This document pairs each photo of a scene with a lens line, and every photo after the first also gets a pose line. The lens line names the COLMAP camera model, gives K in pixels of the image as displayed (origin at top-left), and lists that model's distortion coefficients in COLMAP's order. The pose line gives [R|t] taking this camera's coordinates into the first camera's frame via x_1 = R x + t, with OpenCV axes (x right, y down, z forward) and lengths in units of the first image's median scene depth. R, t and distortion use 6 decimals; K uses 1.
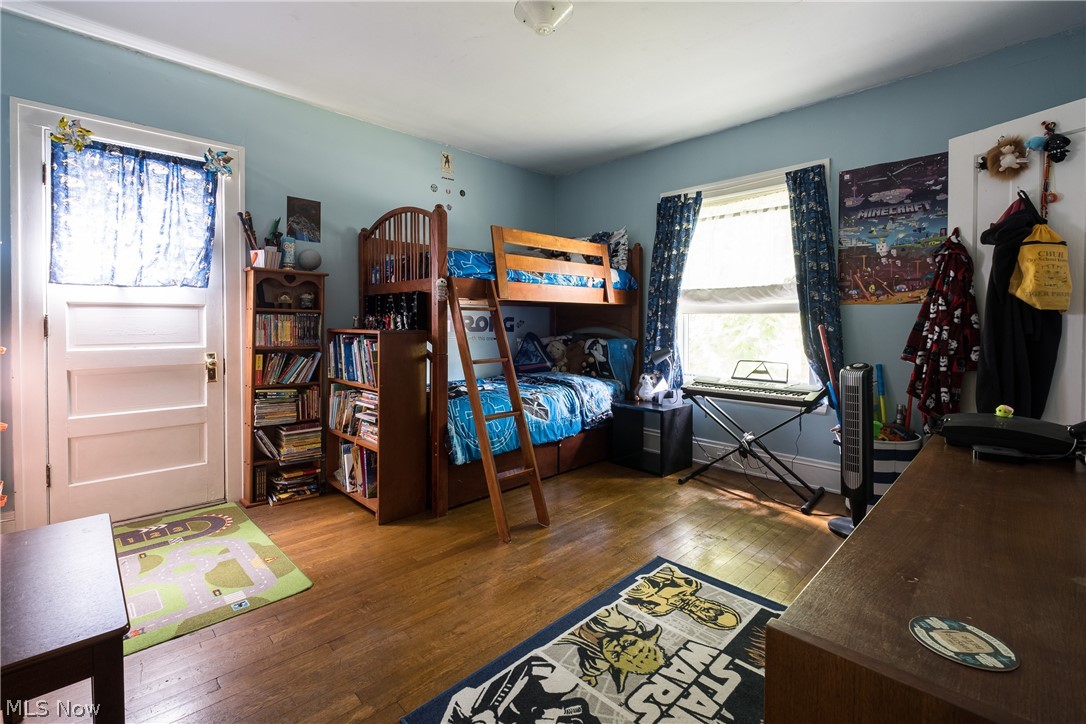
lens RADIAL K [[487.7, 0, 534.0], [0, 487.7, 327.4], [0, 0, 1]] dist [0.001771, -0.001134]
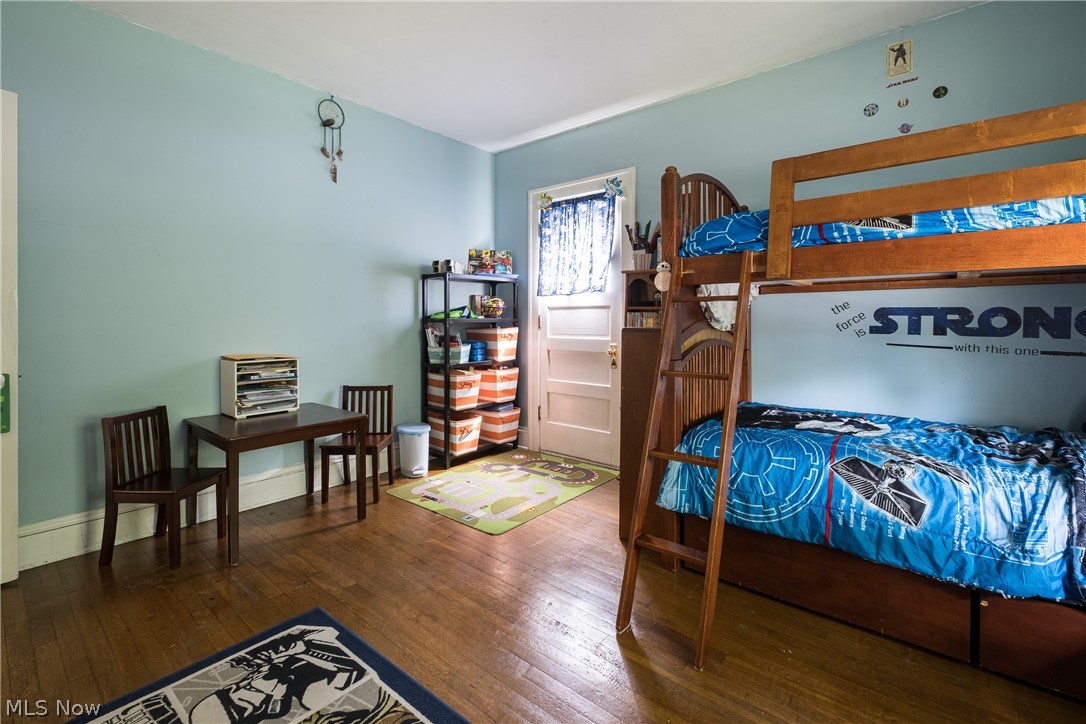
lens RADIAL K [[487.7, 0, 536.6], [0, 487.7, 321.1], [0, 0, 1]] dist [0.001771, -0.001134]
pose [[0.097623, 0.002385, -0.995221, 0.633802], [-0.008666, 0.999961, 0.001546, -0.007355], [0.995186, 0.008474, 0.097640, 0.803486]]
